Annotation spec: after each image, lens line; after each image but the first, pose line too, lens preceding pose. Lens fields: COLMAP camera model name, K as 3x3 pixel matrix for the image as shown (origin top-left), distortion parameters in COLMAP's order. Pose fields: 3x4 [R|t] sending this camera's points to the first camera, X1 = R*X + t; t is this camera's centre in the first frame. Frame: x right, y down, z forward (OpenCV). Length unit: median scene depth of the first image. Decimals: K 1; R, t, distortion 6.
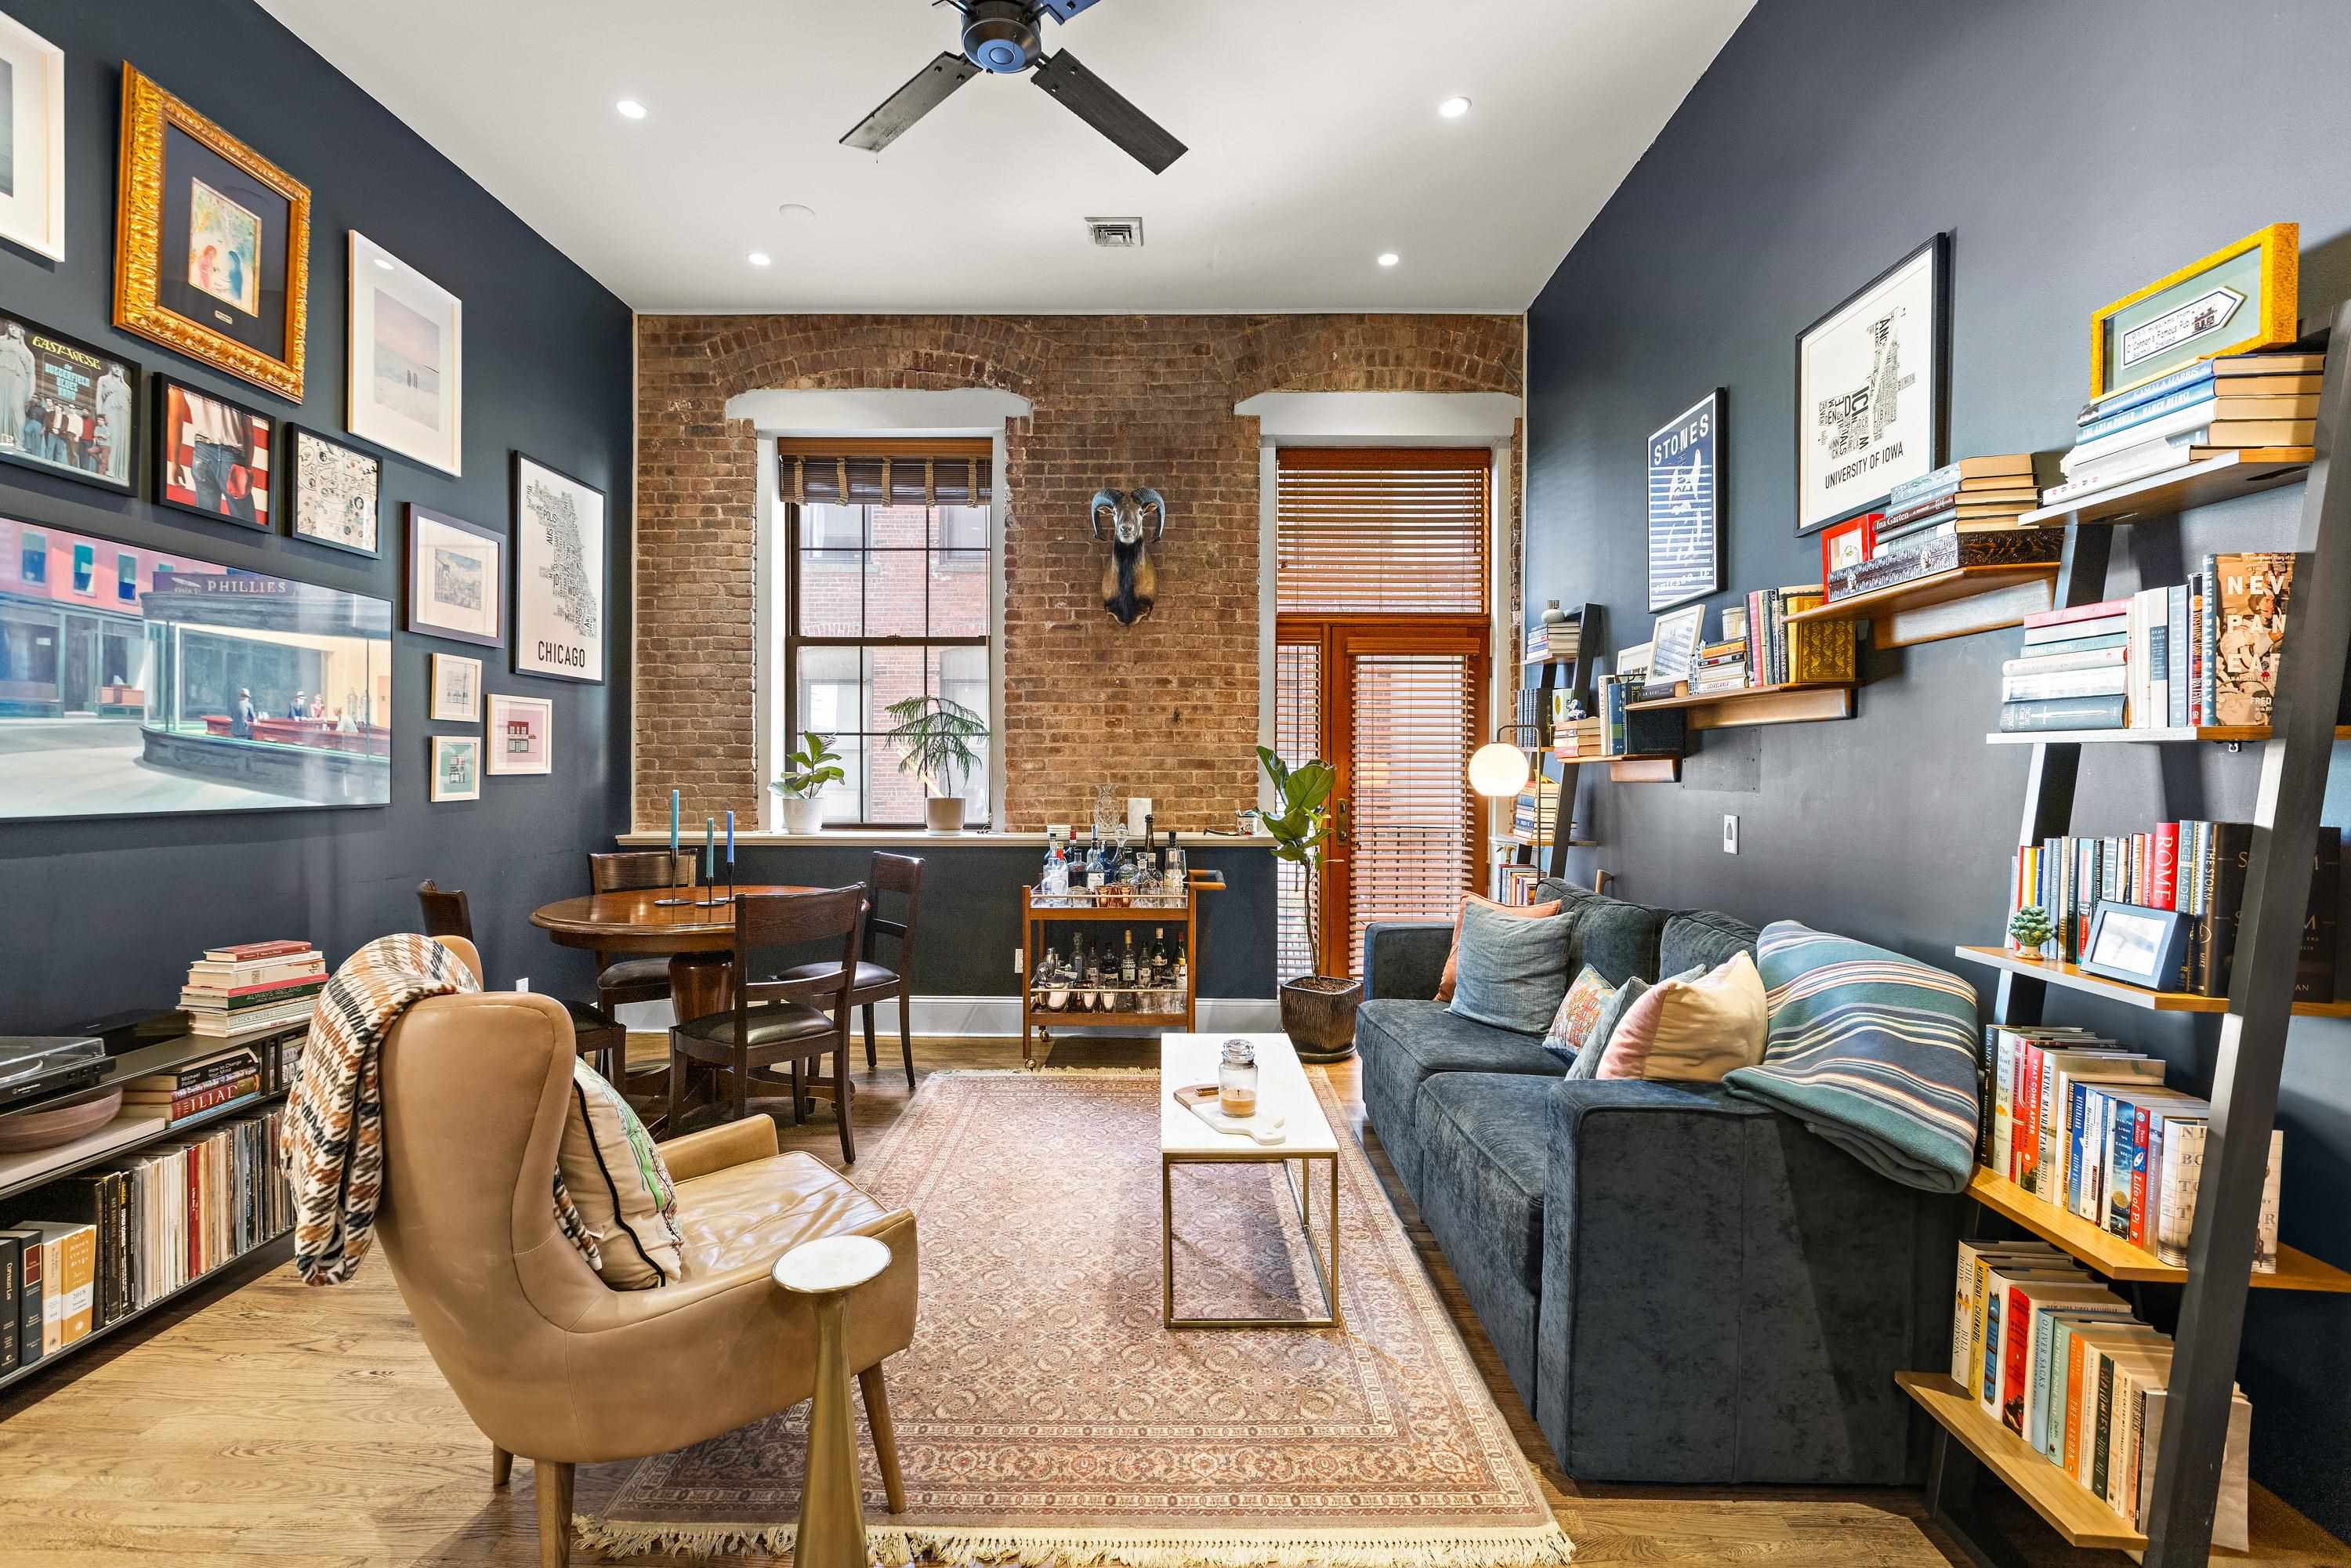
lens RADIAL K [[1054.9, 0, 1174.5], [0, 1054.9, 782.5], [0, 0, 1]] dist [0.004285, -0.002164]
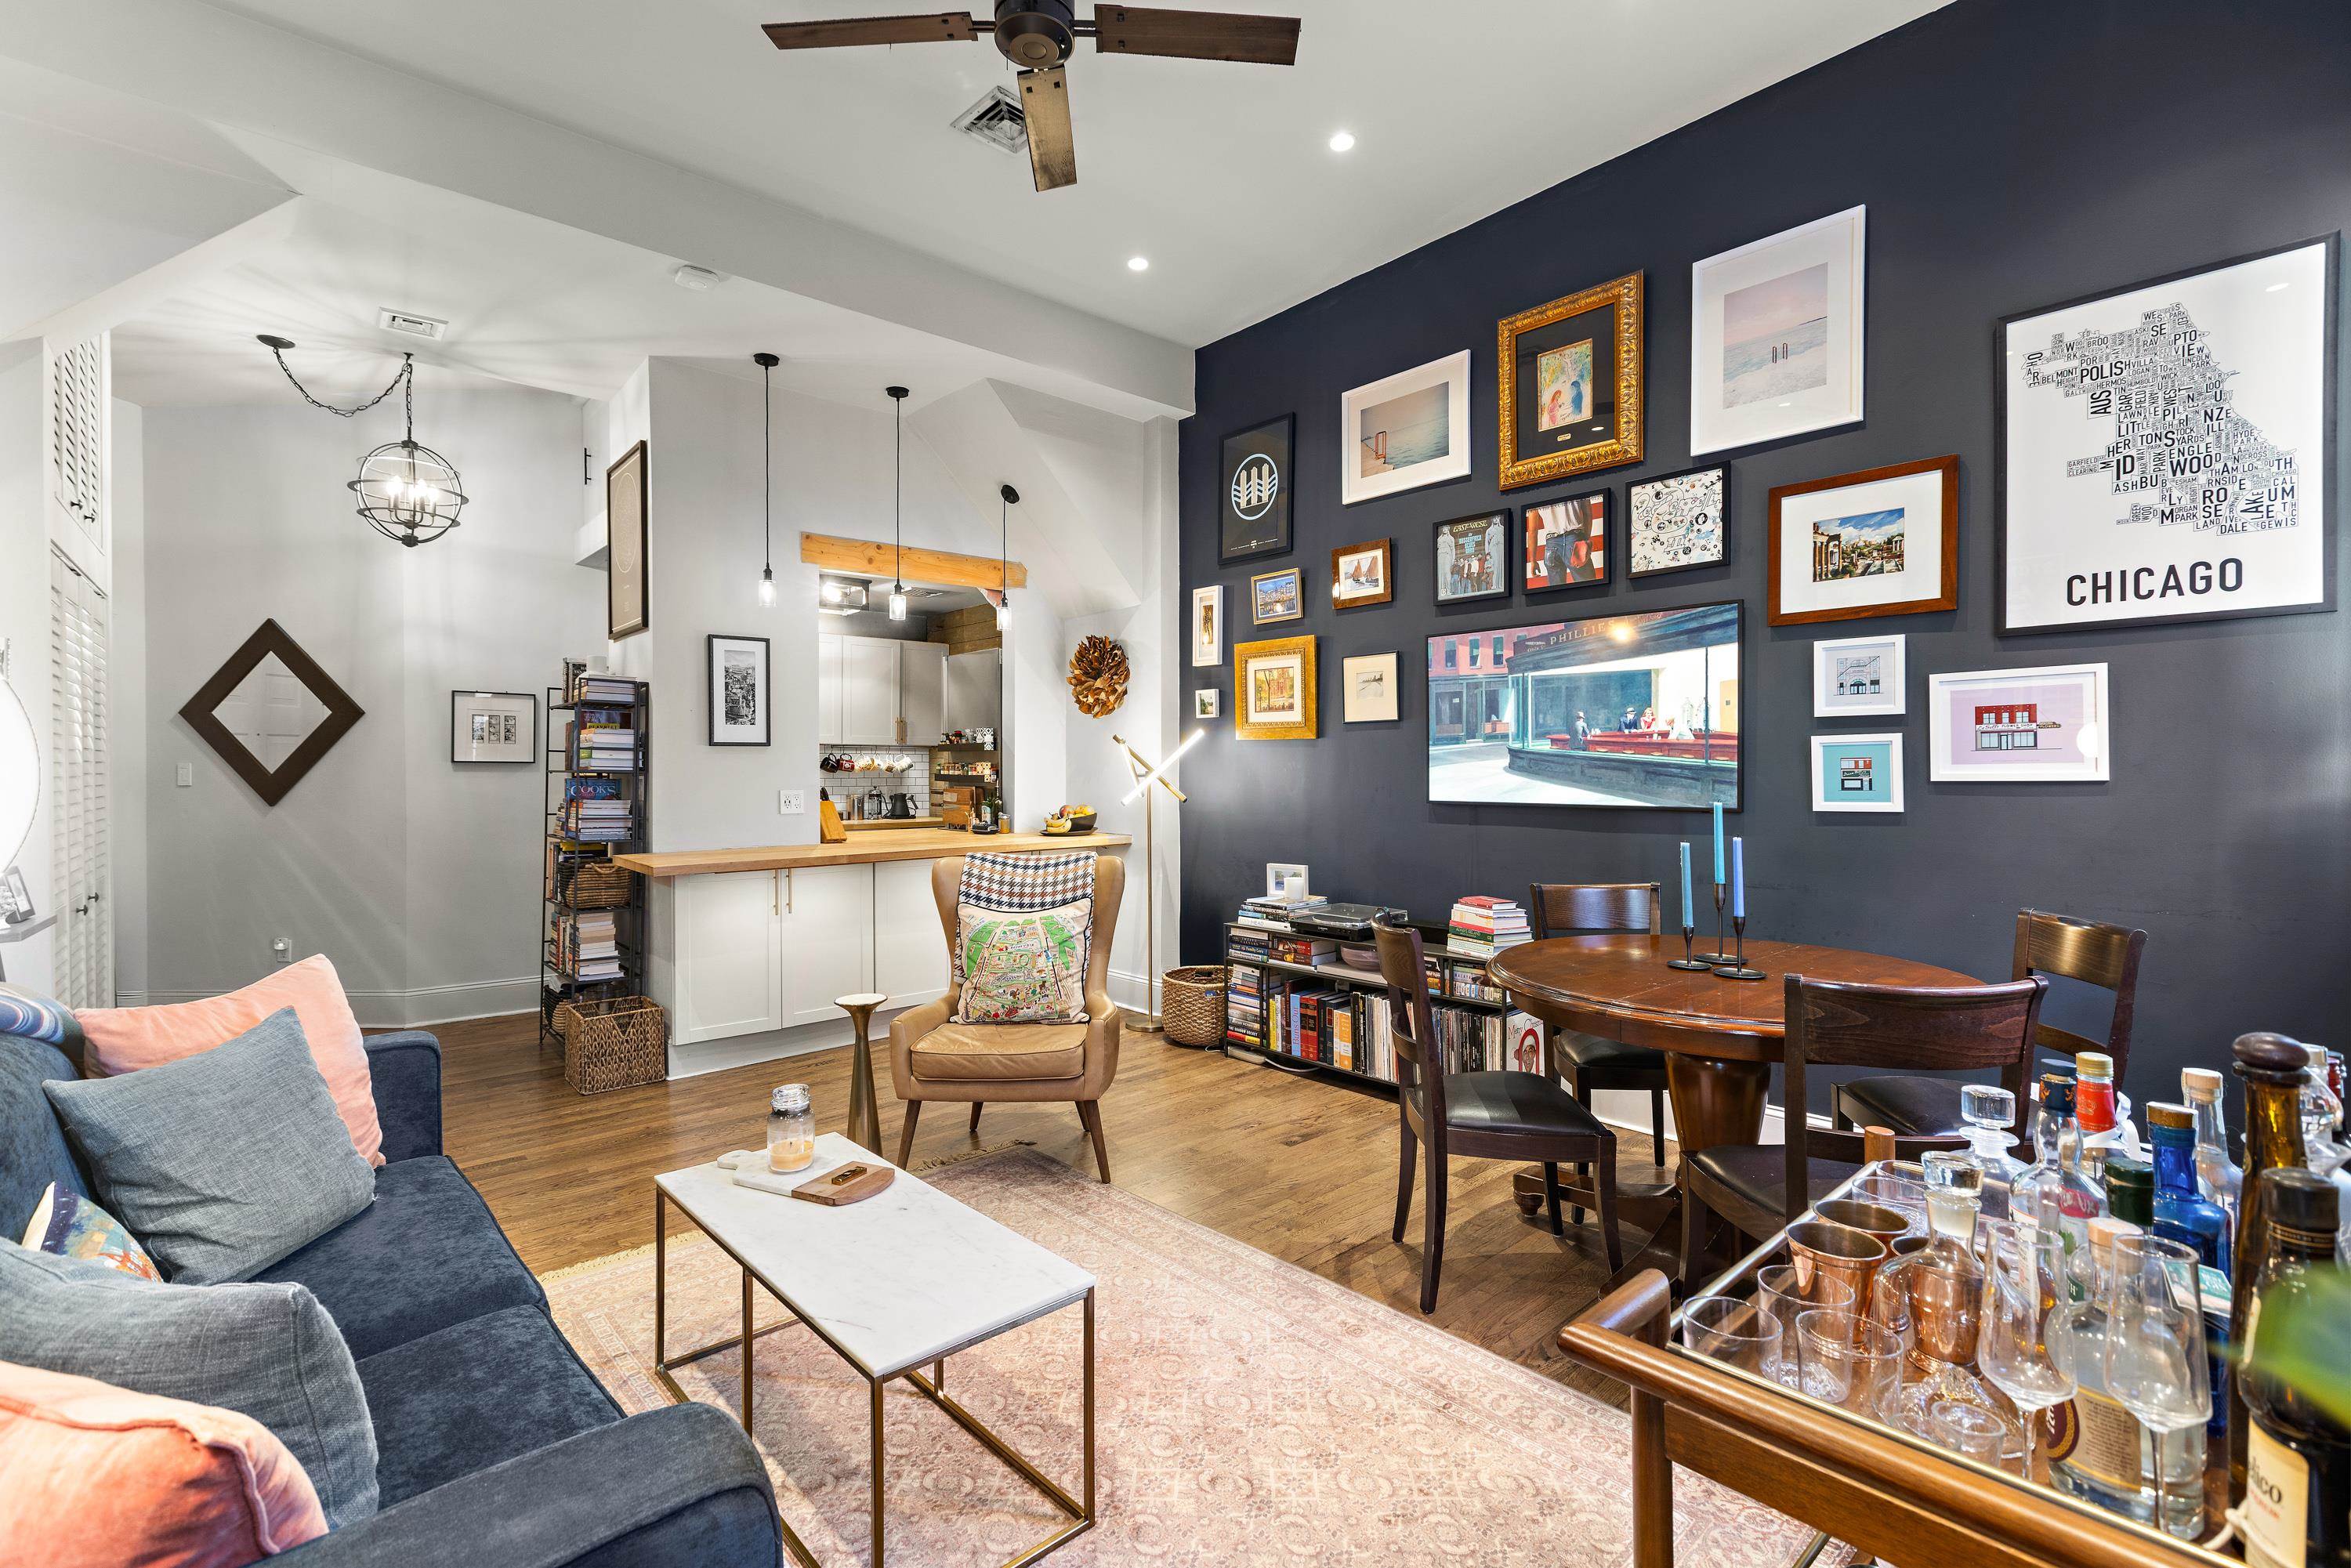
lens RADIAL K [[1054.9, 0, 1161.3], [0, 1054.9, 775.5], [0, 0, 1]] dist [0.004285, -0.002164]
pose [[-0.749493, -0.000654, -0.662012, 0.317589], [-0.009909, 0.999899, 0.010232, -0.016883], [0.661938, 0.014228, -0.749424, 1.437159]]
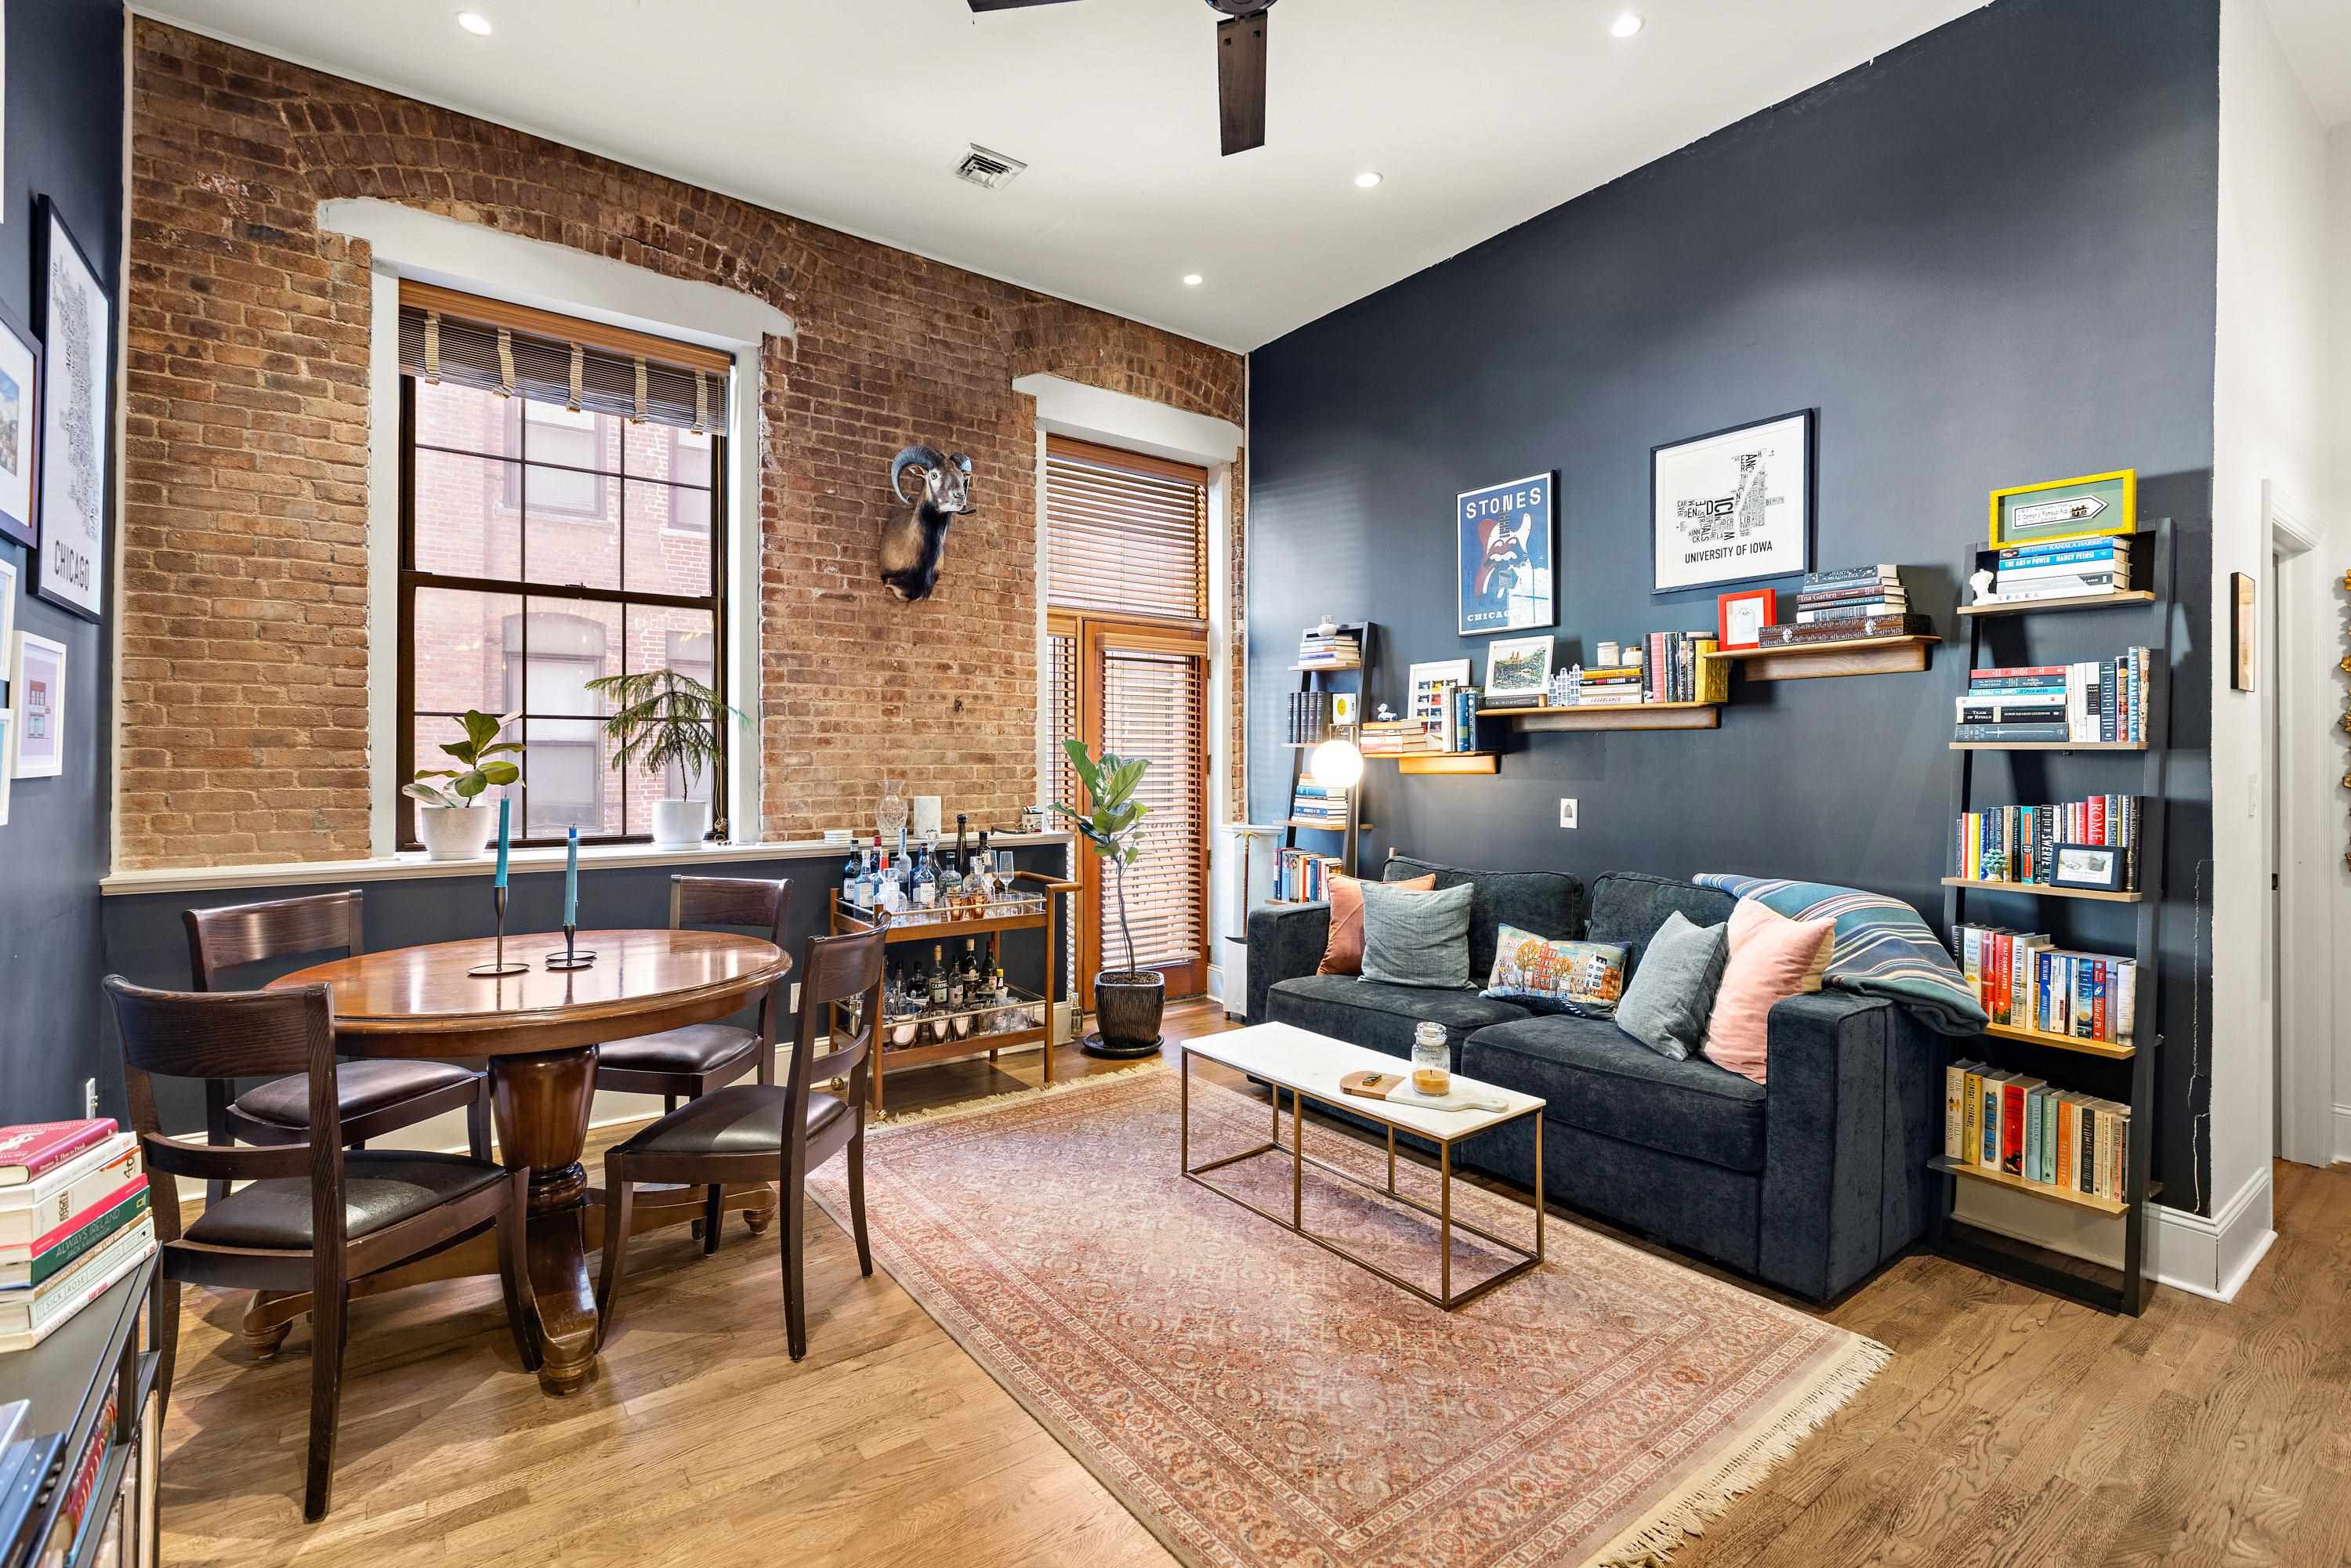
lens RADIAL K [[1054.9, 0, 1177.0], [0, 1054.9, 758.5], [0, 0, 1]] dist [0.004285, -0.002164]
pose [[0.791795, -0.000016, 0.610788, -0.606804], [0.008553, 0.999902, -0.011060, -0.008061], [-0.610728, 0.013981, 0.791717, 0.245639]]
